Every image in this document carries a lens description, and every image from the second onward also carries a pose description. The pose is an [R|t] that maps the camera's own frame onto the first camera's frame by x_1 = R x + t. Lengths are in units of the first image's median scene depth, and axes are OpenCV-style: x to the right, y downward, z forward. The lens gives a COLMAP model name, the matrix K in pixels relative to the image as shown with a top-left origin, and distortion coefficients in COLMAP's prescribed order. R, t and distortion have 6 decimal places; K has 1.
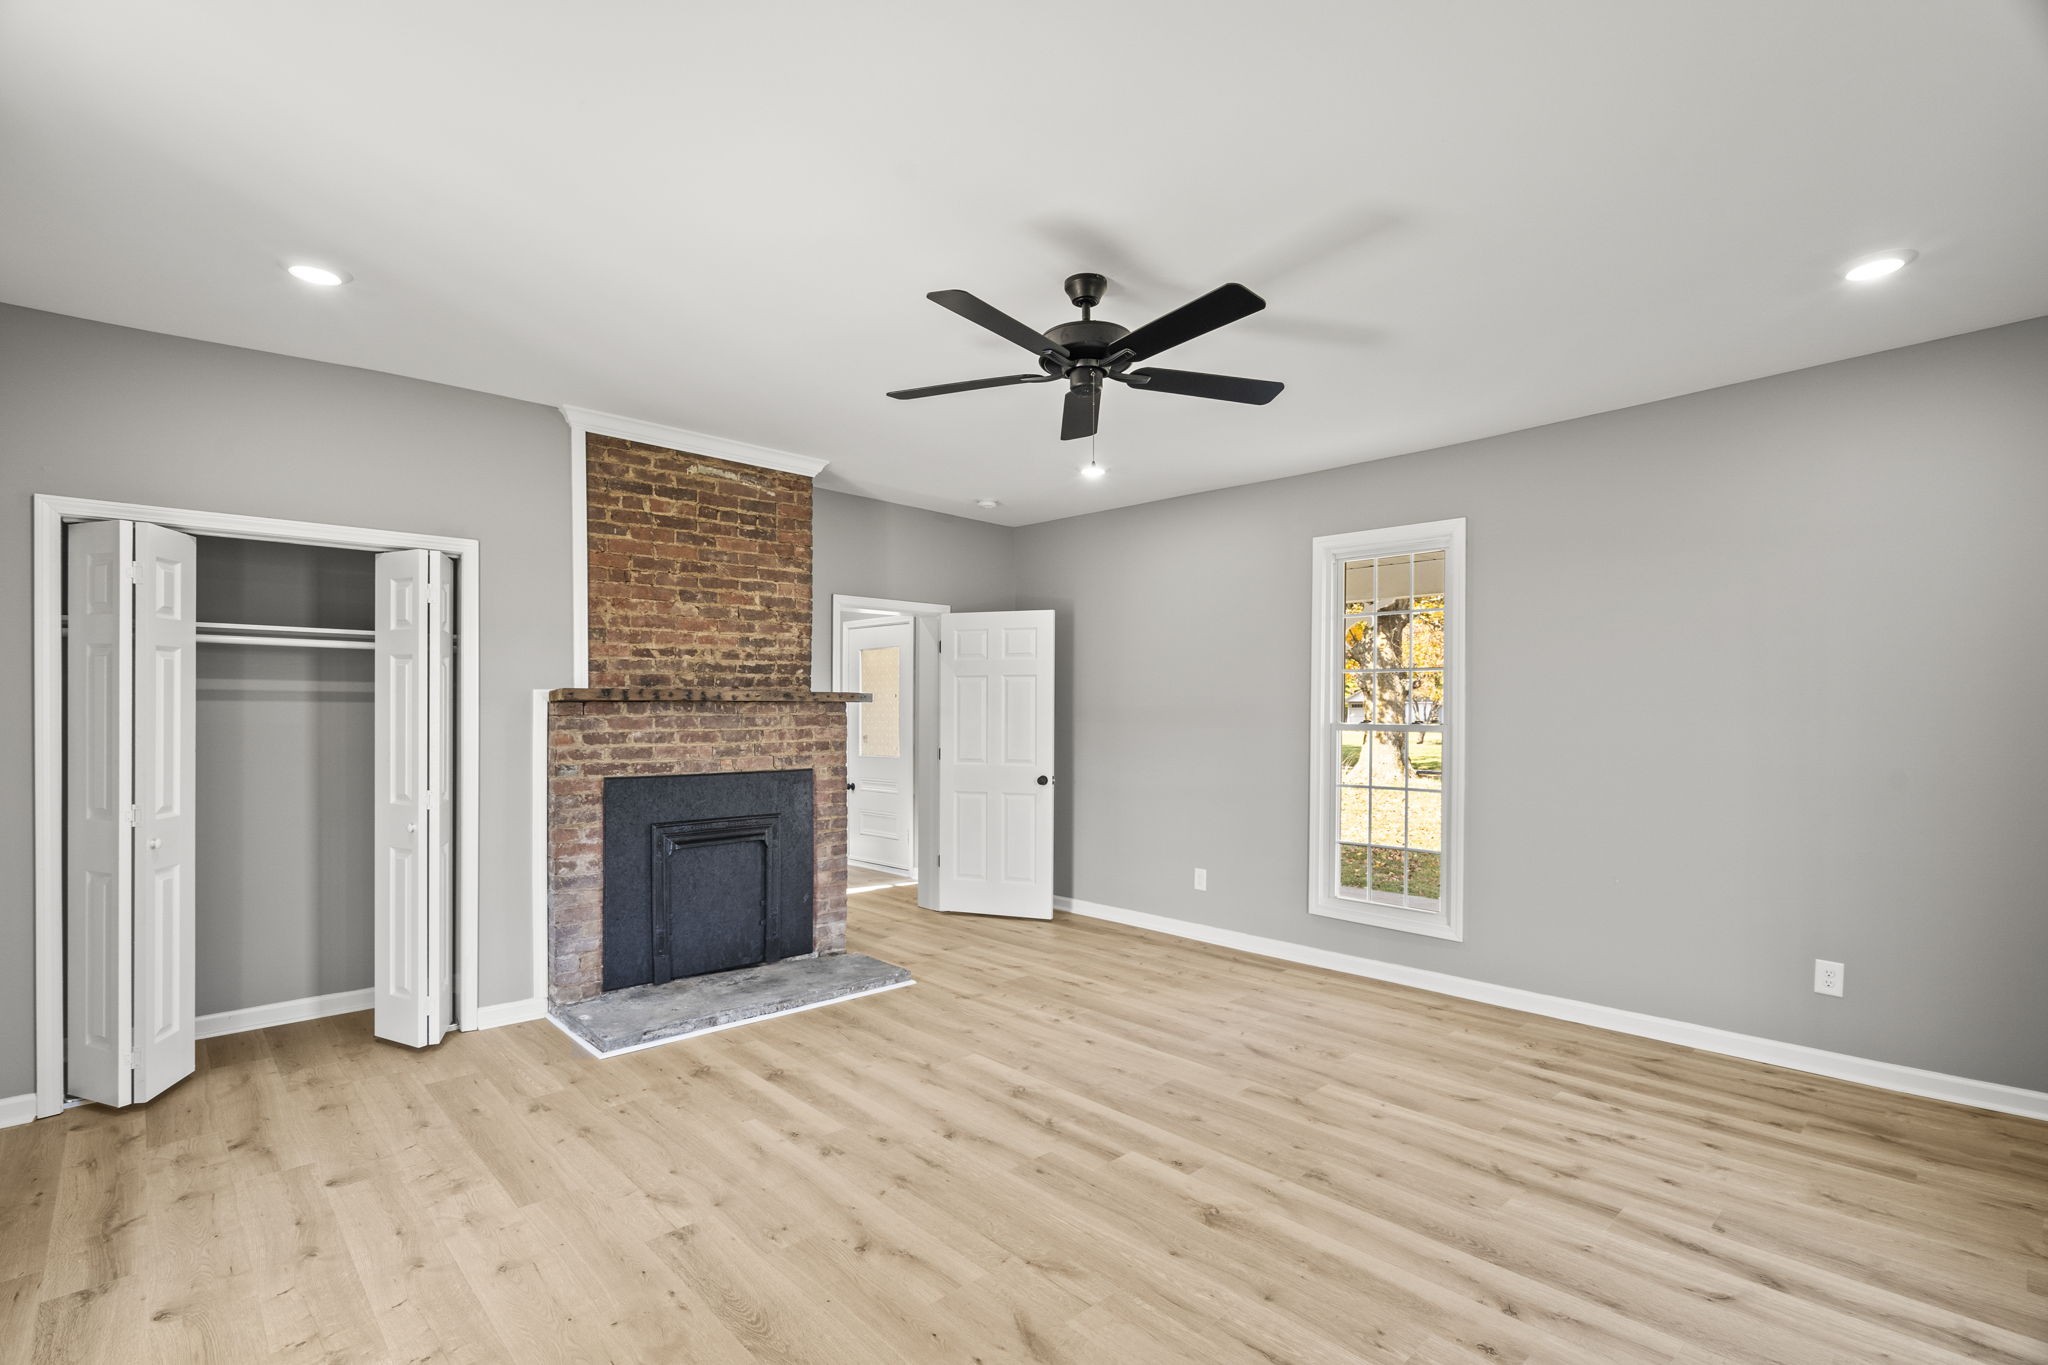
lens RADIAL K [[961.6, 0, 1017.2], [0, 961.6, 715.0], [0, 0, 1]] dist [-0.005137, 0.001098]
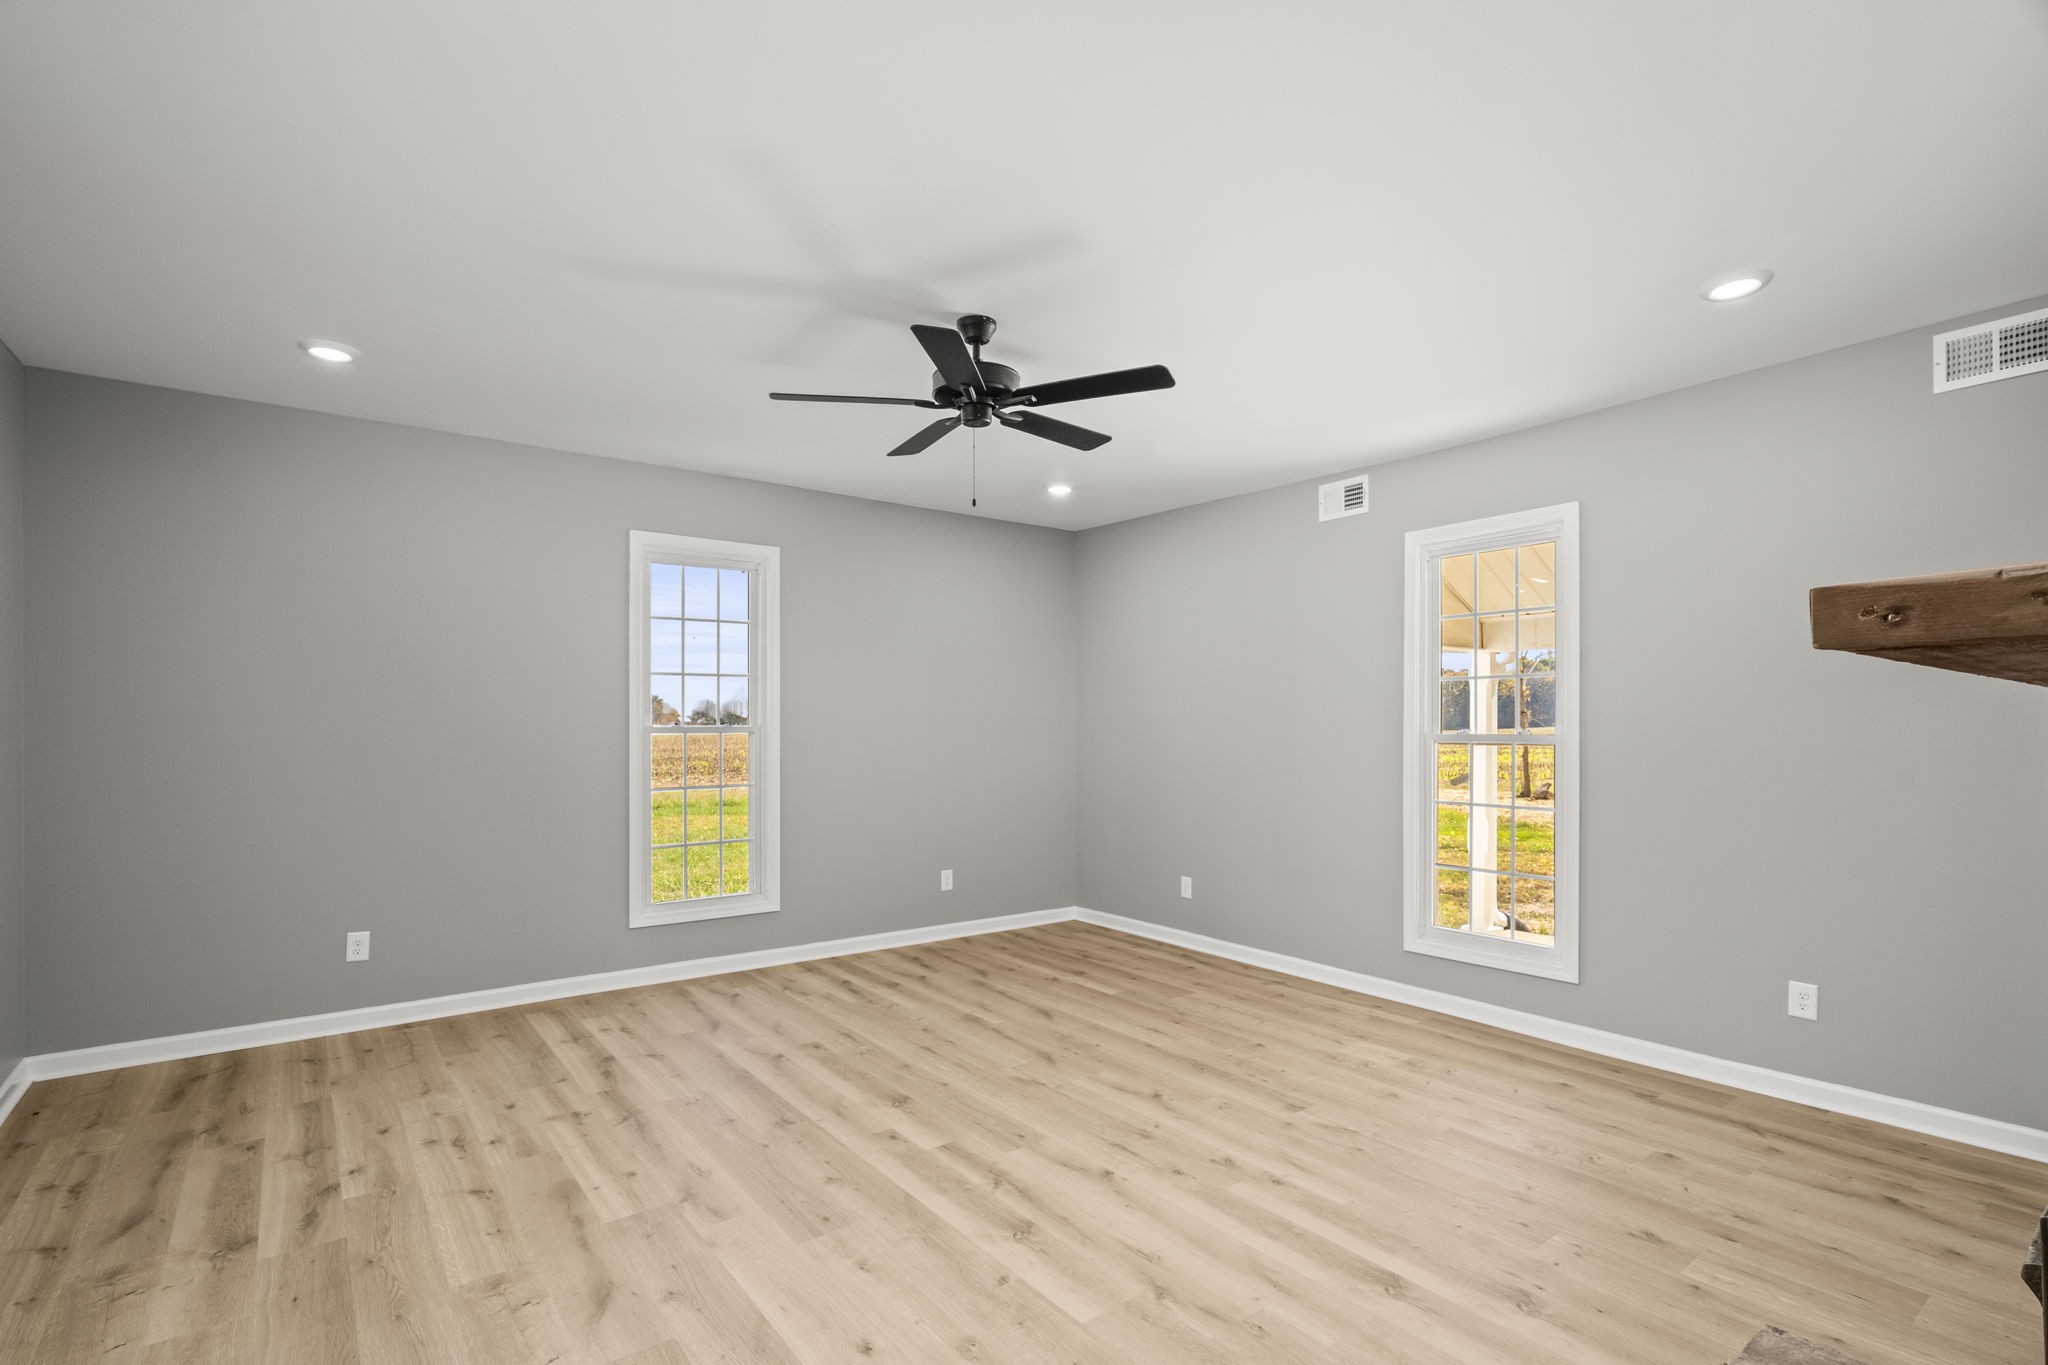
lens RADIAL K [[961.6, 0, 1017.2], [0, 961.6, 715.0], [0, 0, 1]] dist [-0.005137, 0.001098]
pose [[-0.995077, -0.000167, 0.099101, -0.077640], [-0.000848, 0.999976, -0.006829, -0.004083], [-0.099098, -0.006879, -0.995054, 1.998051]]
